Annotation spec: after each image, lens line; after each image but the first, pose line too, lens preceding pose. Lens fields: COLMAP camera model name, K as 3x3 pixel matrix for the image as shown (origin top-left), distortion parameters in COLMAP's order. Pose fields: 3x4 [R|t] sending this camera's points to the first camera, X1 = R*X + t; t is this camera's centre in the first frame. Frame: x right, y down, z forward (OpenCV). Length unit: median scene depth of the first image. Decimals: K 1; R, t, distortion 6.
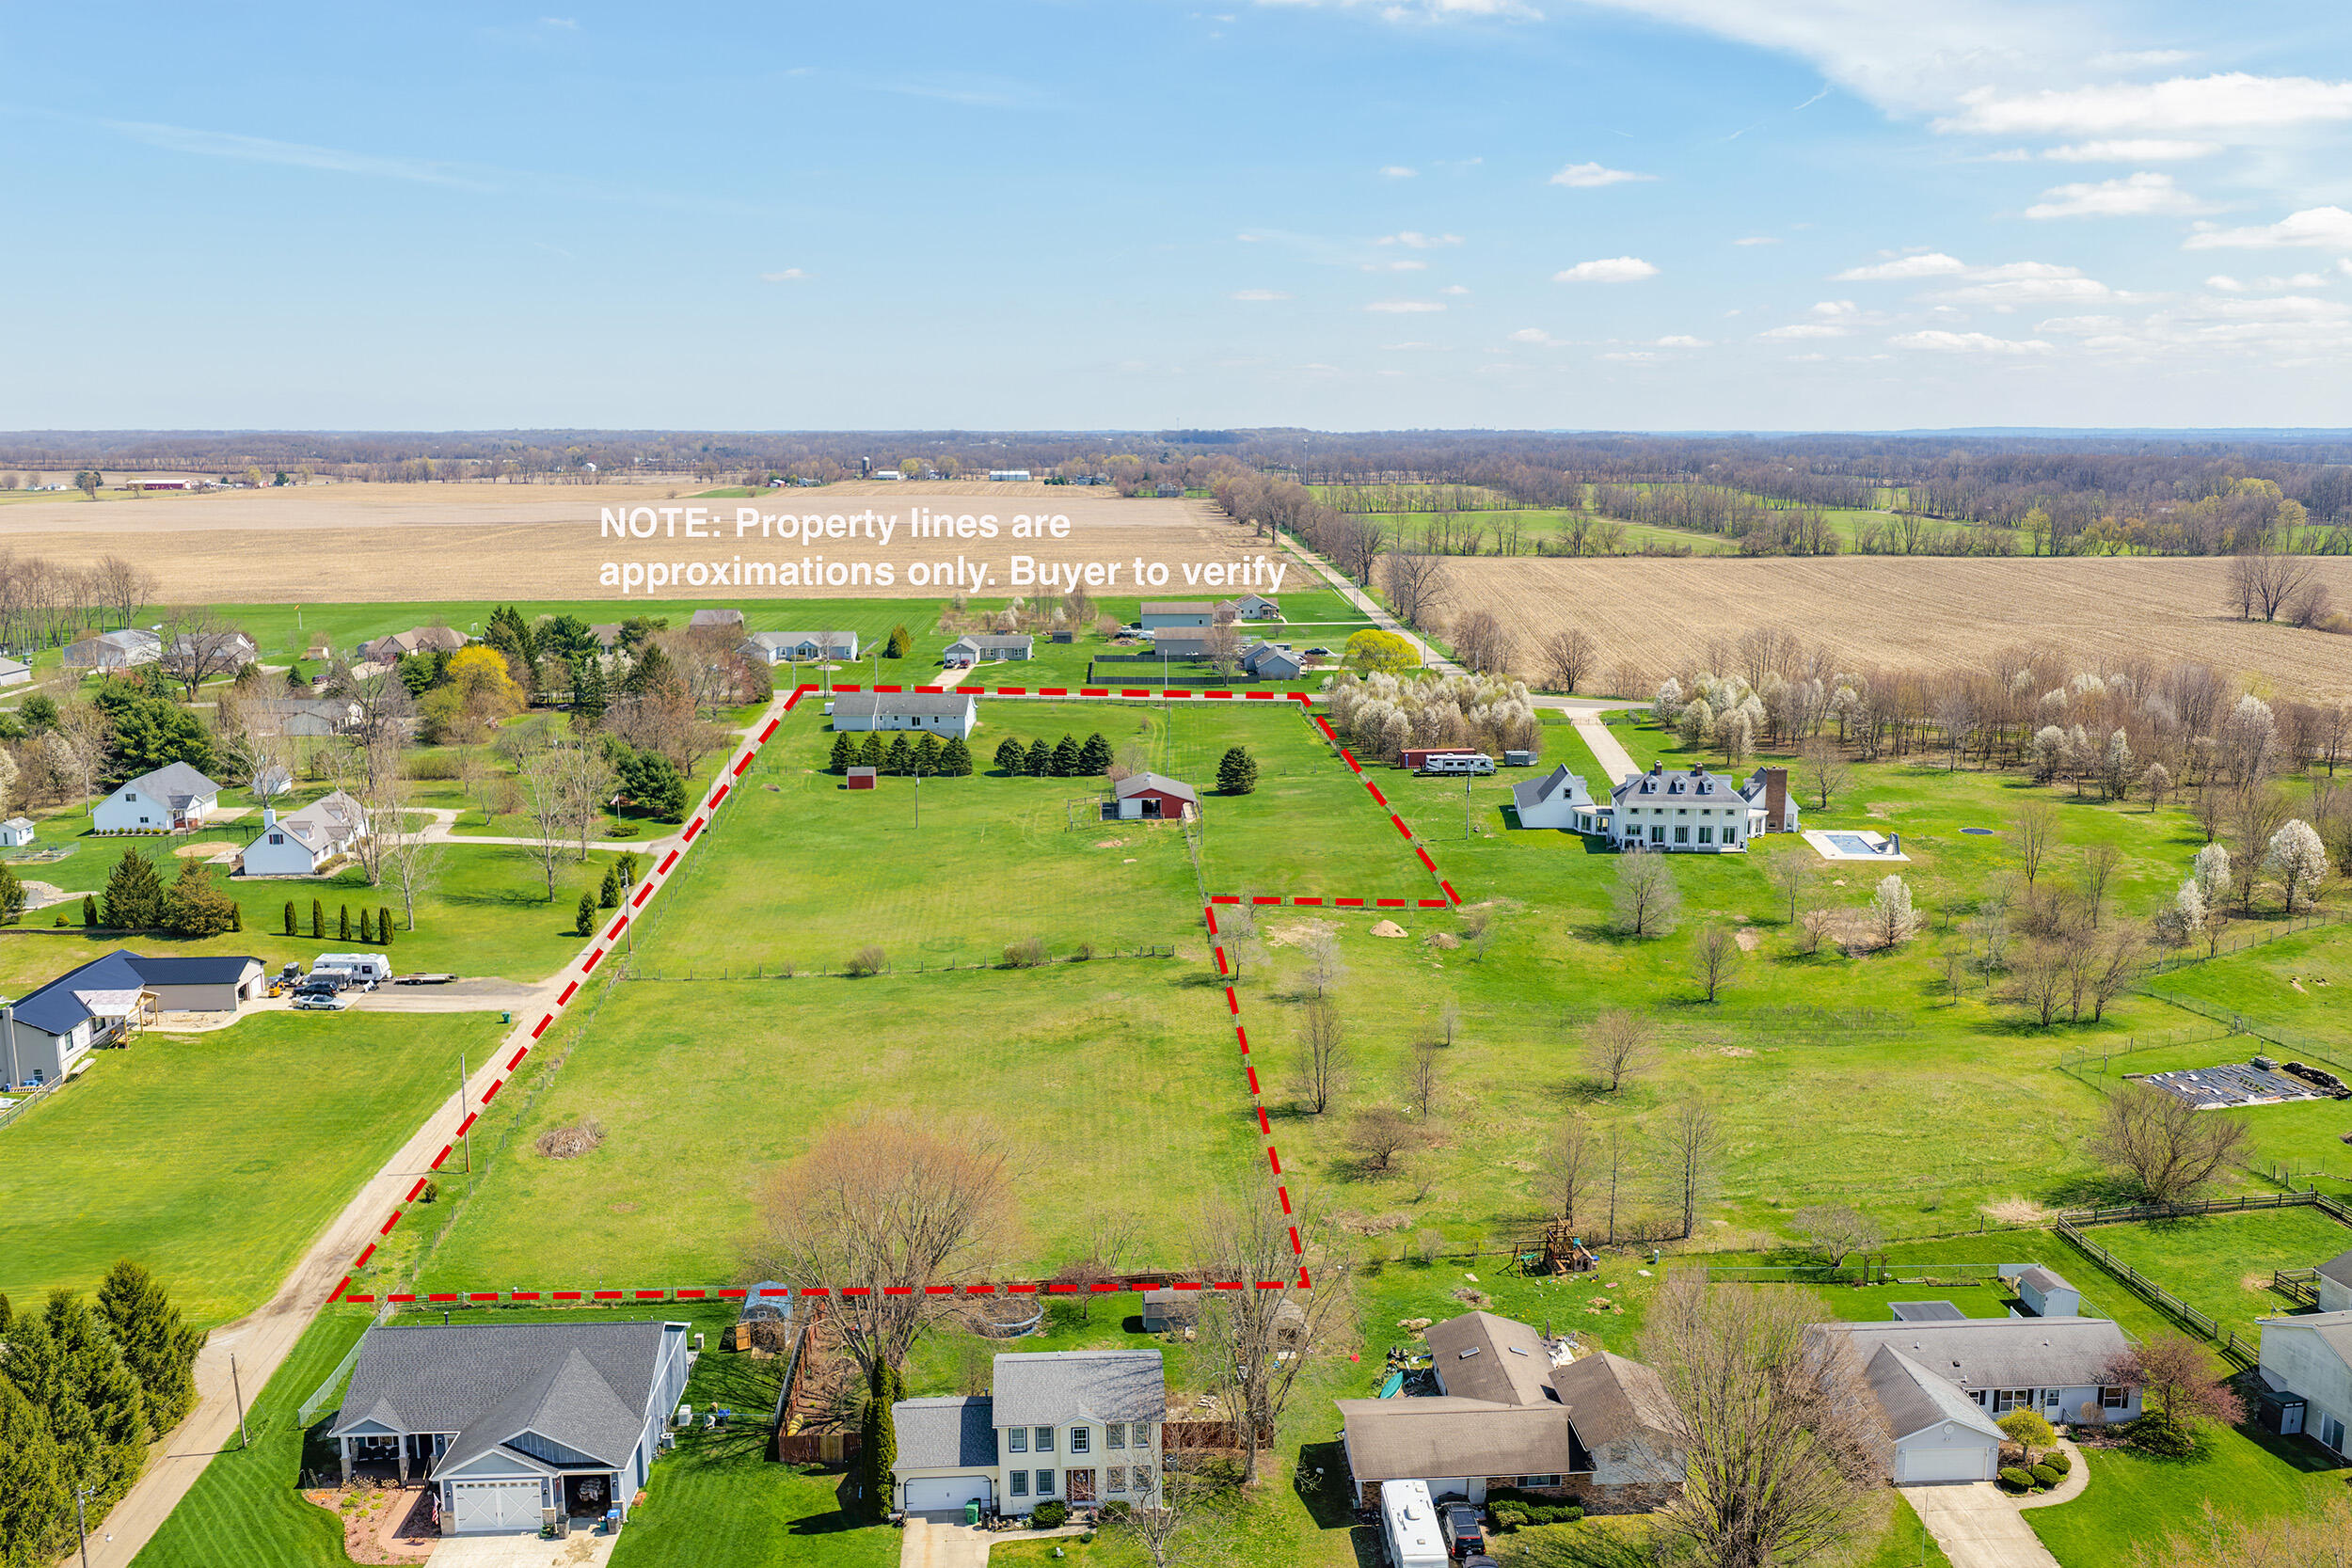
lens RADIAL K [[1934.0, 0, 1176.0], [0, 1934.0, 784.0], [0, 0, 1]] dist [-0.001949, 0.009755]
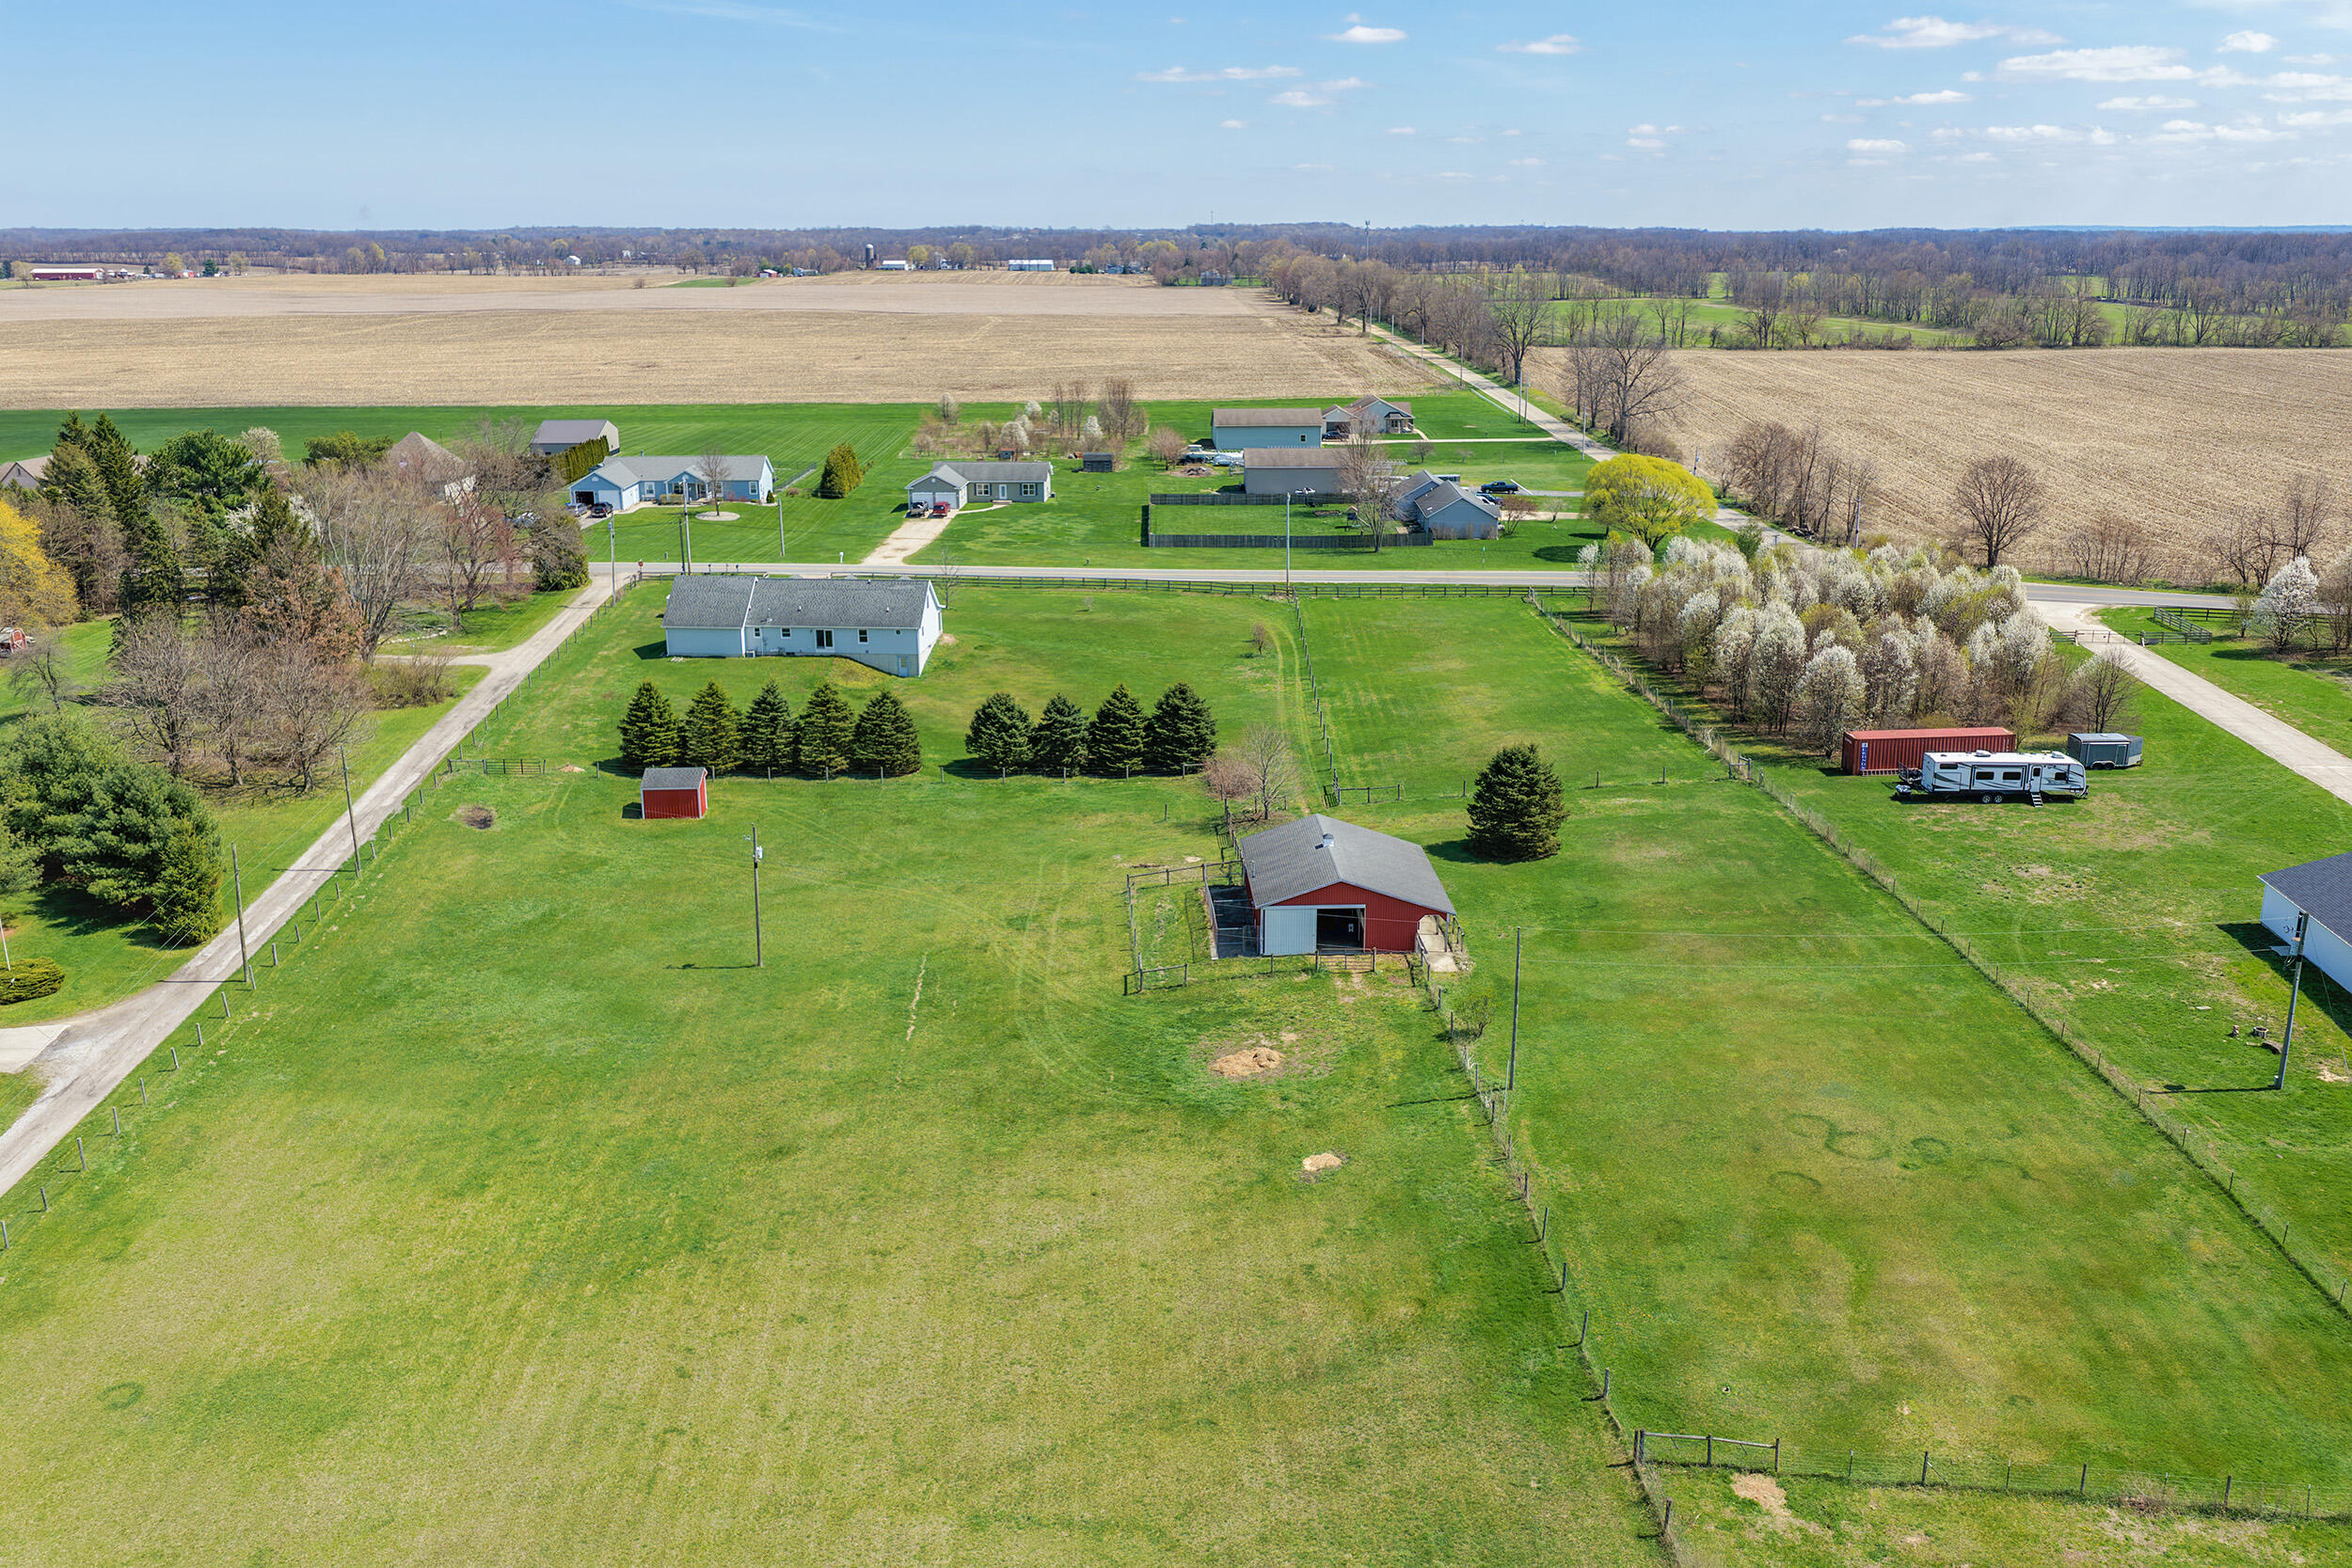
lens RADIAL K [[1934.0, 0, 1176.0], [0, 1934.0, 784.0], [0, 0, 1]] dist [-0.001949, 0.009755]
pose [[0.999898, 0.002675, -0.014042, -0.023482], [-0.001300, 0.995282, 0.097018, -0.031911], [0.014236, -0.096990, 0.995184, 0.347246]]
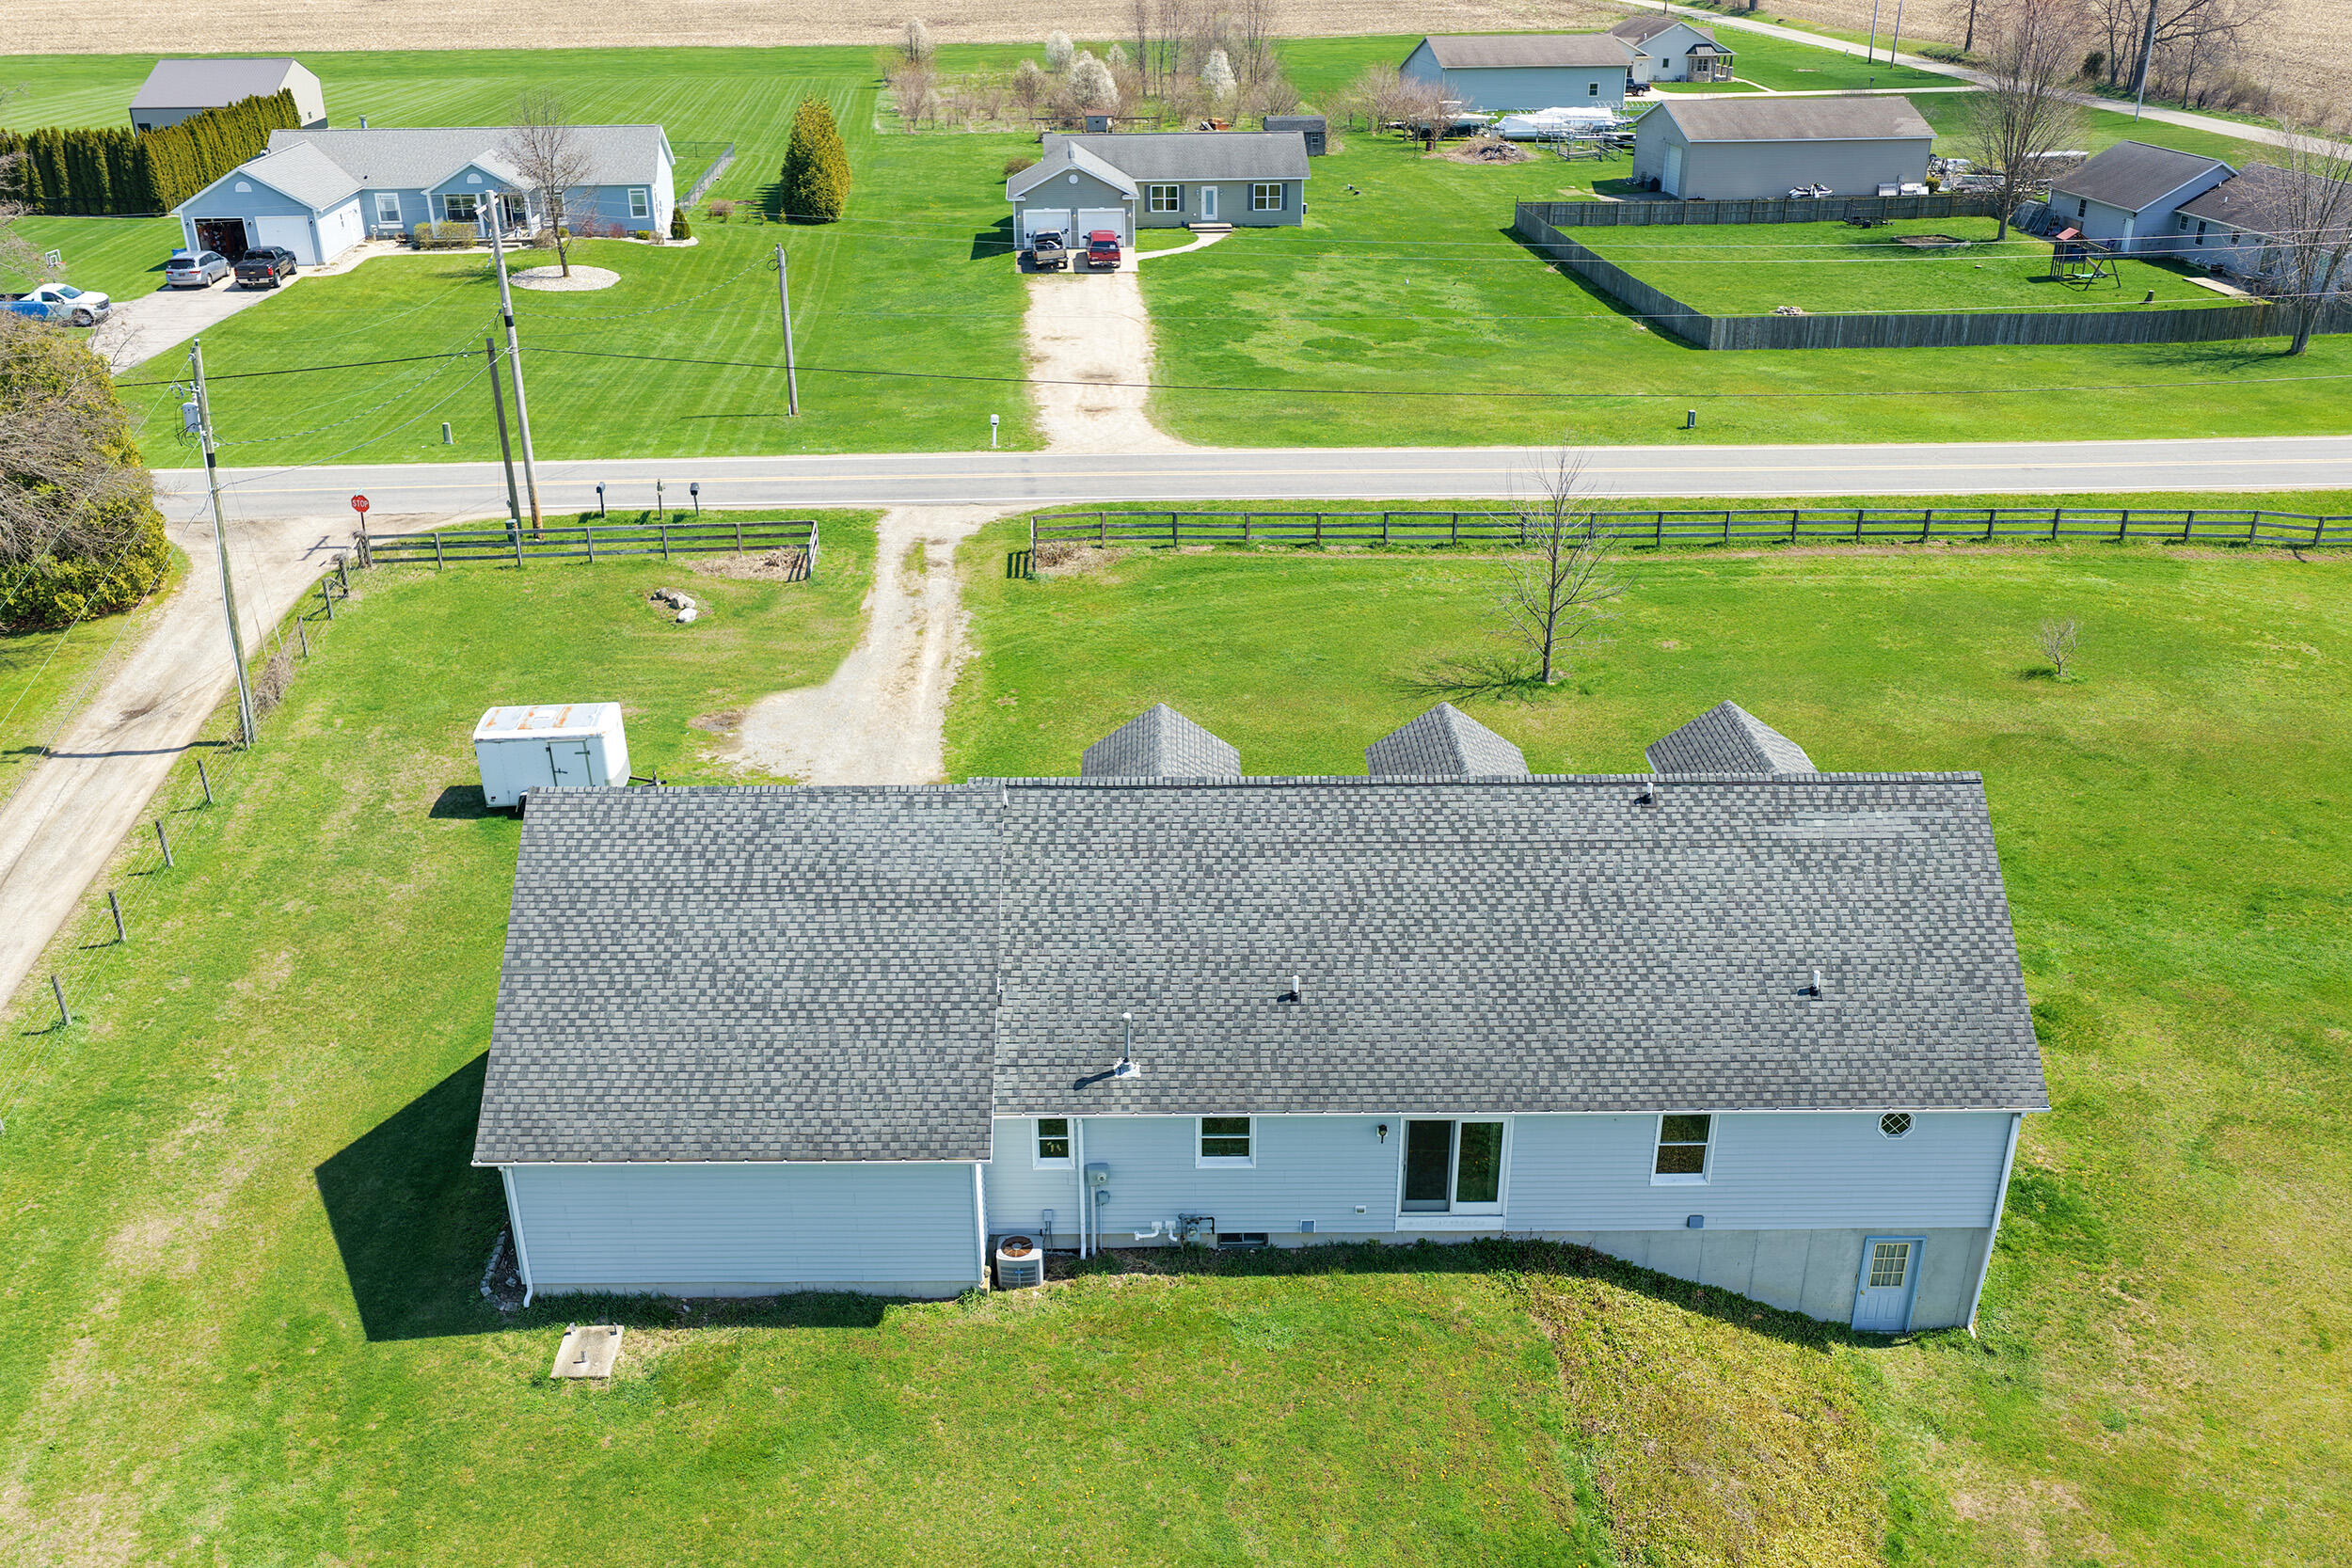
lens RADIAL K [[1934.0, 0, 1176.0], [0, 1934.0, 784.0], [0, 0, 1]] dist [-0.001949, 0.009755]
pose [[0.996332, -0.037940, 0.076697, -0.110942], [0.017719, 0.968380, 0.248851, -0.052023], [-0.083713, -0.246579, 0.965500, 0.664794]]
